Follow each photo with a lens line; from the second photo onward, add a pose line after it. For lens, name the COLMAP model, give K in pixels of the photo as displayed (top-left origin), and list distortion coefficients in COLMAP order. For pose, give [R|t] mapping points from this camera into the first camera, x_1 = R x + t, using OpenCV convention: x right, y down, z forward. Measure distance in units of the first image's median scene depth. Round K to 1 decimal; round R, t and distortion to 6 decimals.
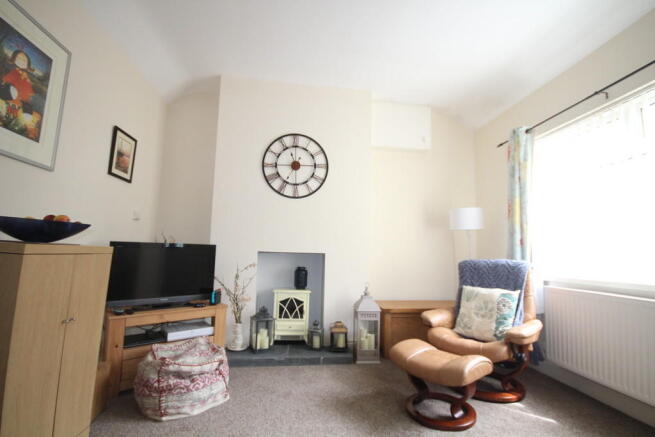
lens RADIAL K [[302.3, 0, 327.5], [0, 302.3, 218.5], [0, 0, 1]] dist [0.001536, -0.014255]
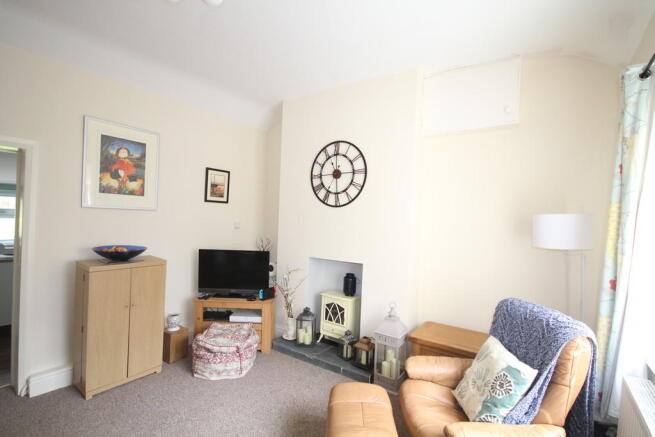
lens RADIAL K [[302.3, 0, 327.5], [0, 302.3, 218.5], [0, 0, 1]] dist [0.001536, -0.014255]
pose [[0.747608, 0.000642, -0.664139, 0.565046], [0.062723, 0.995462, 0.071568, -0.107596], [0.661171, -0.095162, 0.744175, 0.232212]]
